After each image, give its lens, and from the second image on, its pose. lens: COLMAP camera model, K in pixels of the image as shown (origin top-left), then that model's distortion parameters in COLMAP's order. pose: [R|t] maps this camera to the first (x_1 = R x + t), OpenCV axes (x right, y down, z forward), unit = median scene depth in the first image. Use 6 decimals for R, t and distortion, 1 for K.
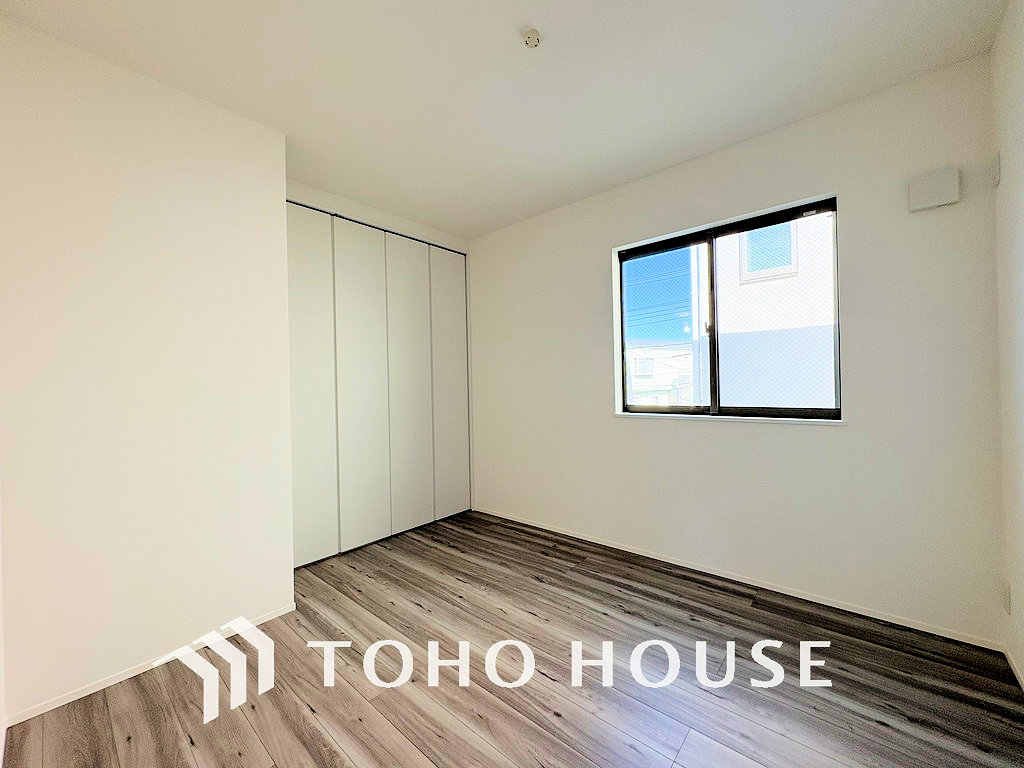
lens RADIAL K [[403.8, 0, 512.6], [0, 403.8, 399.3], [0, 0, 1]] dist [-0.000475, 0.000628]
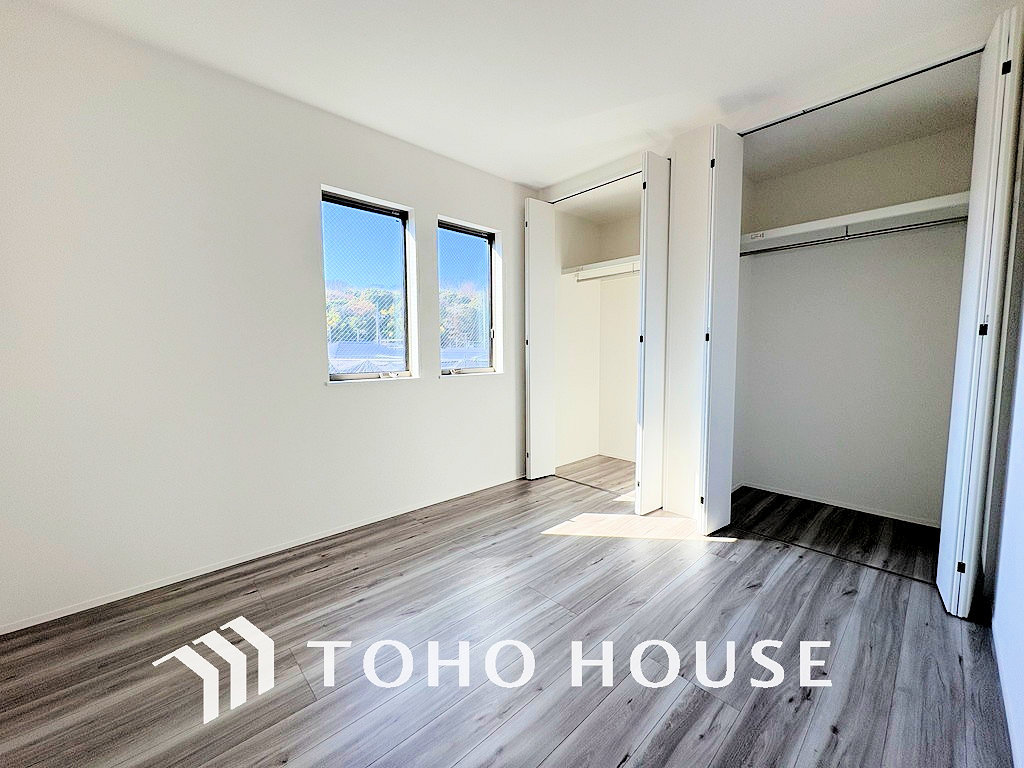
lens RADIAL K [[403.8, 0, 512.6], [0, 403.8, 386.8], [0, 0, 1]] dist [-0.000475, 0.000628]
pose [[0.109333, -0.071558, 0.991426, -0.595372], [0.037742, 0.996985, 0.067797, 0.000917], [-0.993288, 0.030006, 0.111704, 0.534785]]
